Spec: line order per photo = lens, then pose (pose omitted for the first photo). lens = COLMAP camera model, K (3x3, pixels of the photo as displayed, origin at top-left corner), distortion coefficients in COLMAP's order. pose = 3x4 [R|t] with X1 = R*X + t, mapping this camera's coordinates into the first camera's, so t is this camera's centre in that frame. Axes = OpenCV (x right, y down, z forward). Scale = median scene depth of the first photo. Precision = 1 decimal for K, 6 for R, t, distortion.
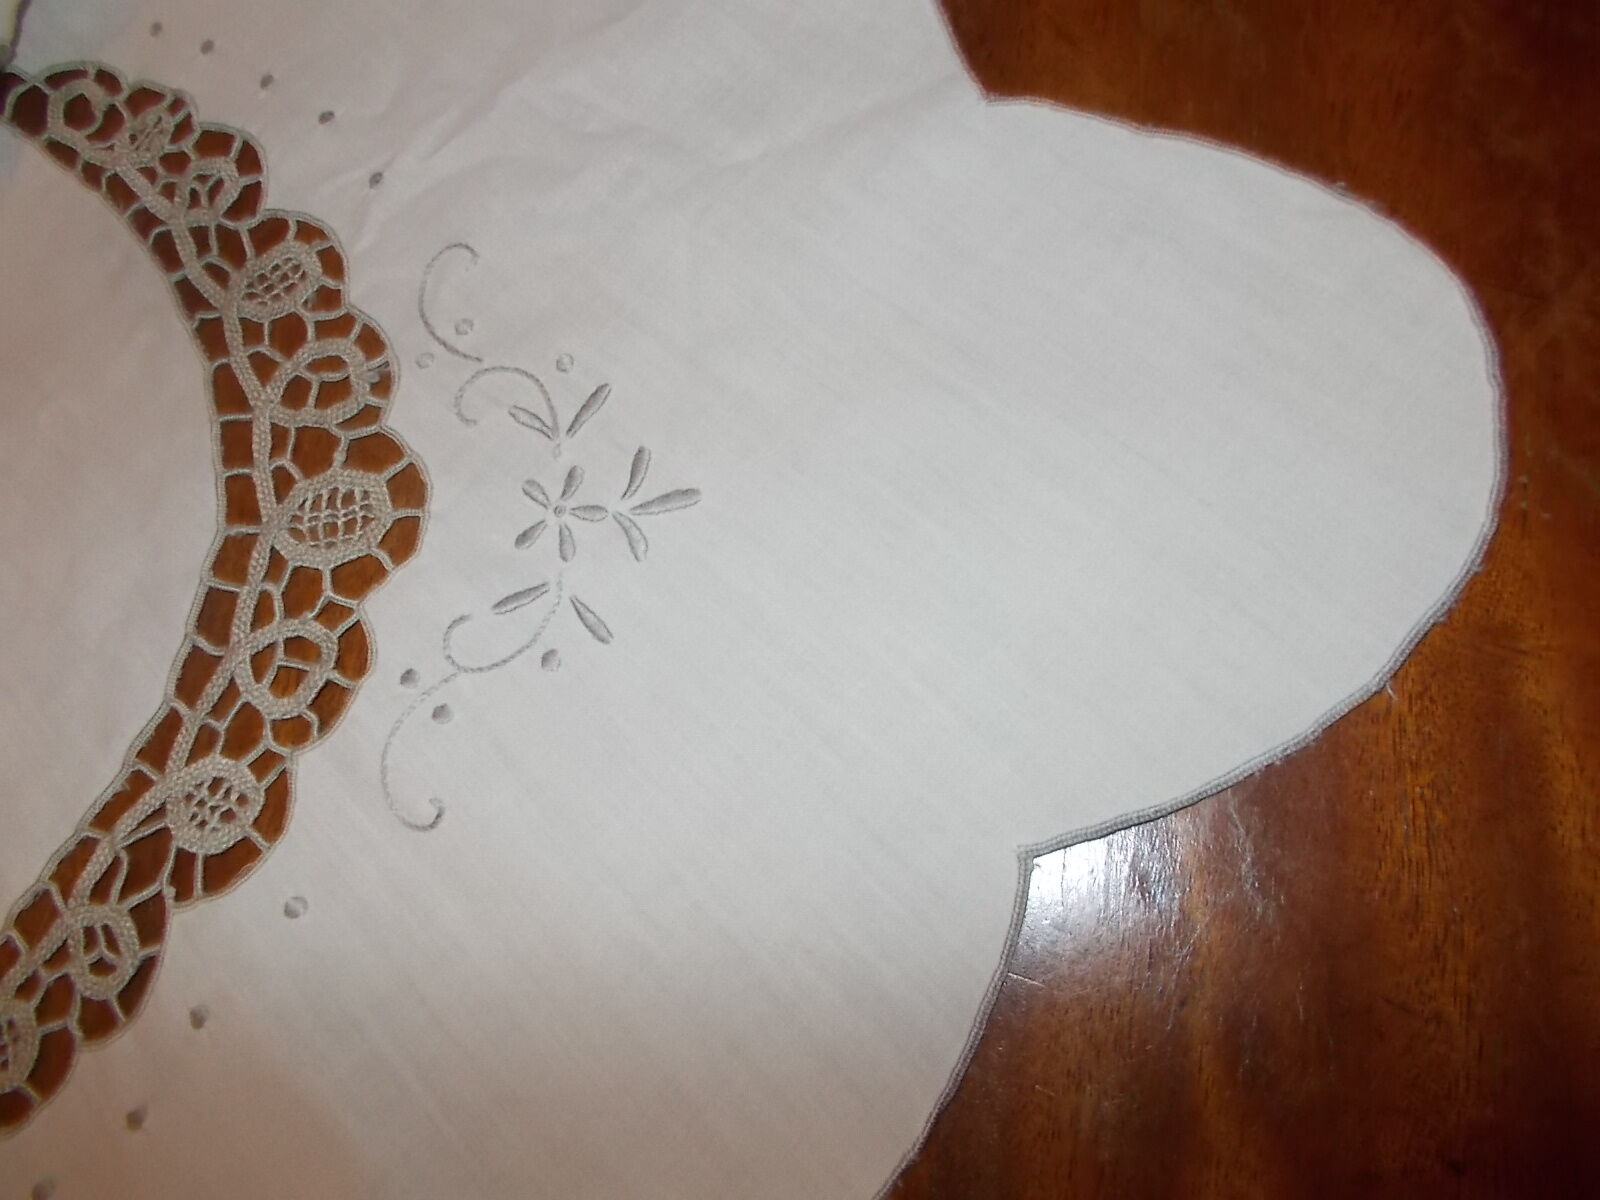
lens RADIAL K [[1254.2, 0, 840.4], [0, 1254.2, 602.5], [0, 0, 1]] dist [0.000395, -0.015233]
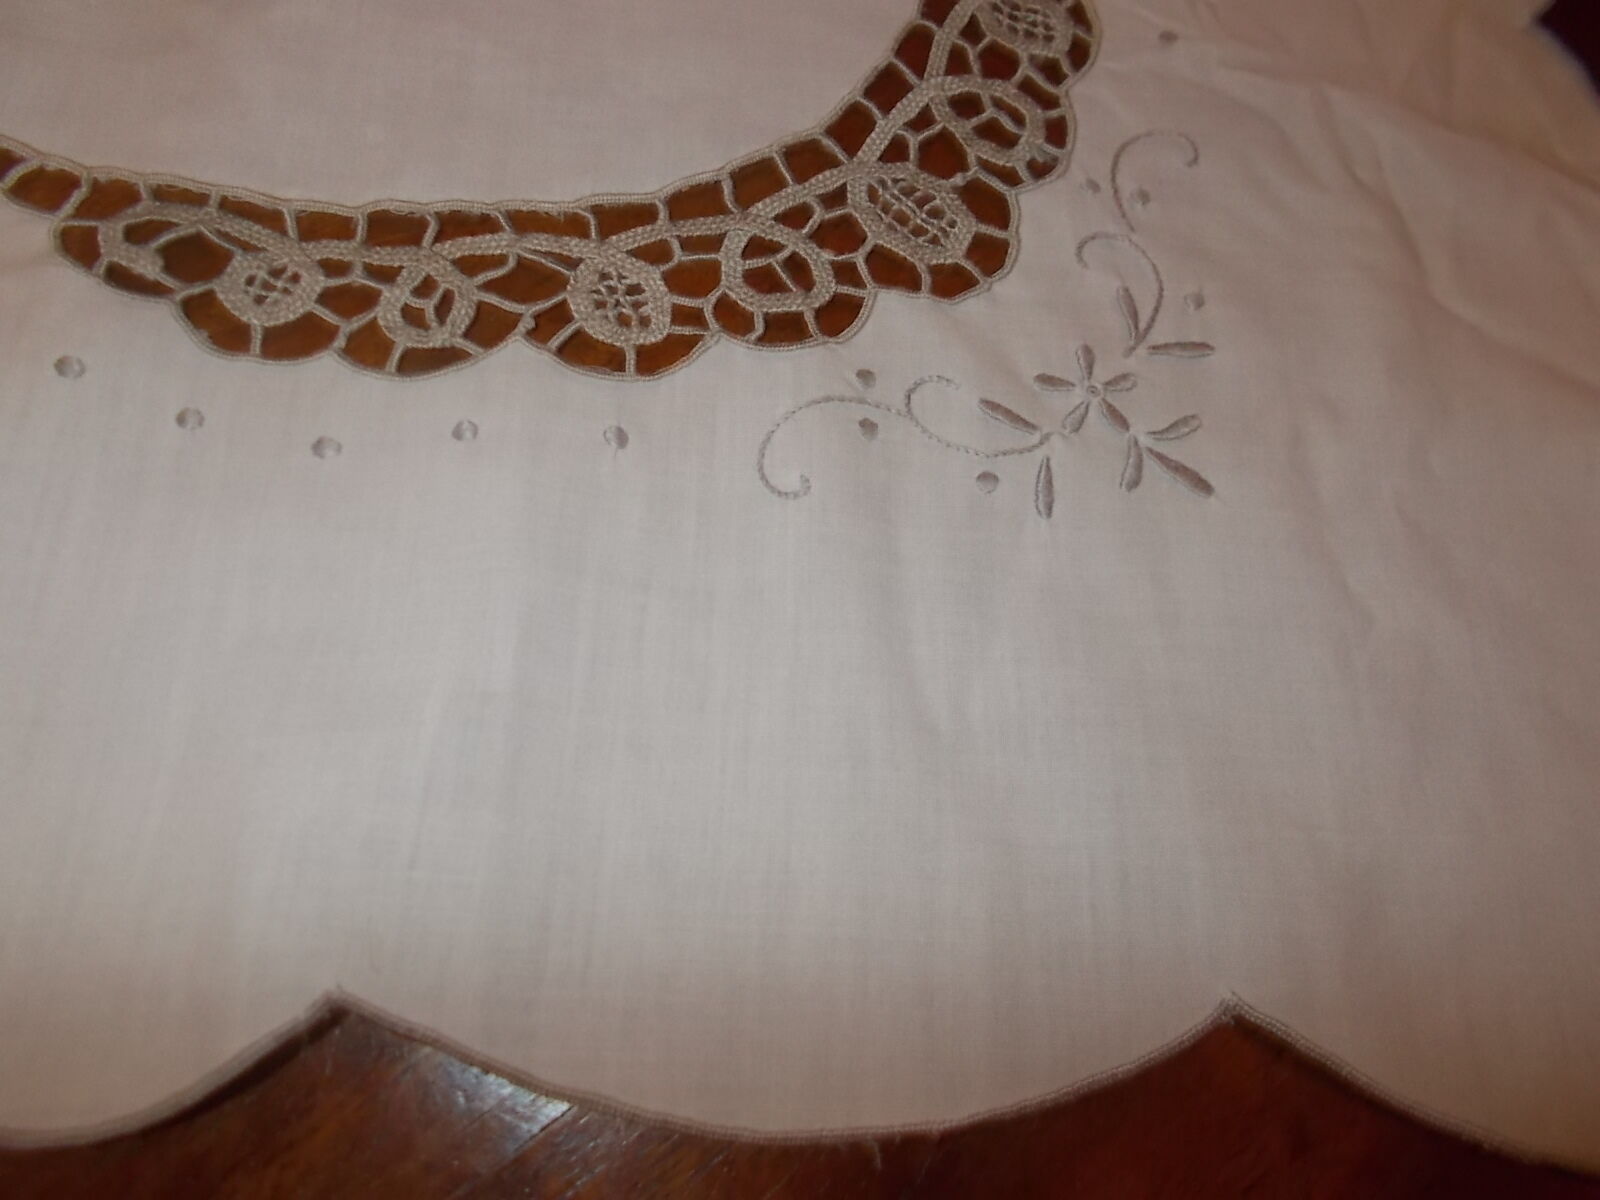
lens RADIAL K [[1254.2, 0, 840.4], [0, 1254.2, 602.5], [0, 0, 1]] dist [0.000395, -0.015233]
pose [[0.637533, 0.770290, 0.014361, -0.227961], [-0.767381, 0.636560, -0.076928, 0.246132], [-0.068398, 0.038023, 0.996933, 0.051202]]
